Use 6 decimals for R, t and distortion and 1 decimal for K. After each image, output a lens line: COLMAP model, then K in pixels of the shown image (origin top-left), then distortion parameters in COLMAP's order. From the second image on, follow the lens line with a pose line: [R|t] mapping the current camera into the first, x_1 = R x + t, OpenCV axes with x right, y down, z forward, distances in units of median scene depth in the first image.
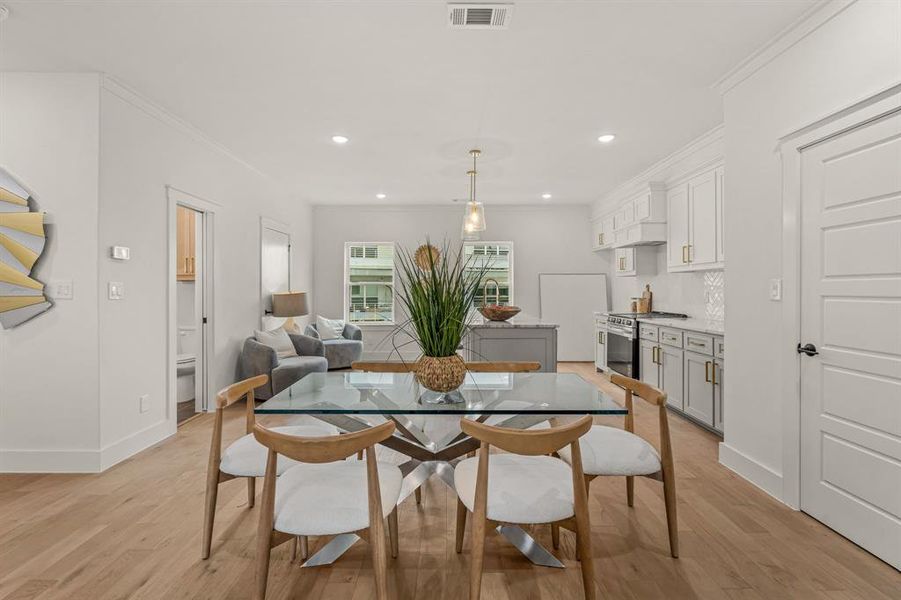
lens RADIAL K [[406.5, 0, 452.9], [0, 406.5, 291.7], [0, 0, 1]] dist [-0.006661, 0.000586]
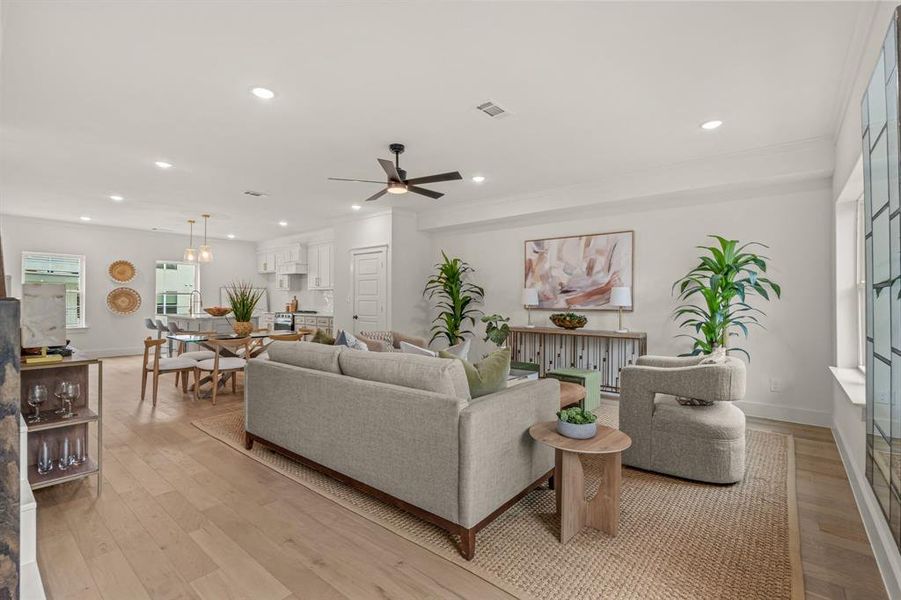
lens RADIAL K [[406.5, 0, 450.7], [0, 406.5, 302.3], [0, 0, 1]] dist [-0.006661, 0.000586]
pose [[0.640133, 0.001530, 0.768263, -0.523593], [-0.003180, 0.999995, 0.000658, 0.008967], [-0.768258, -0.002864, 0.640134, -0.768074]]
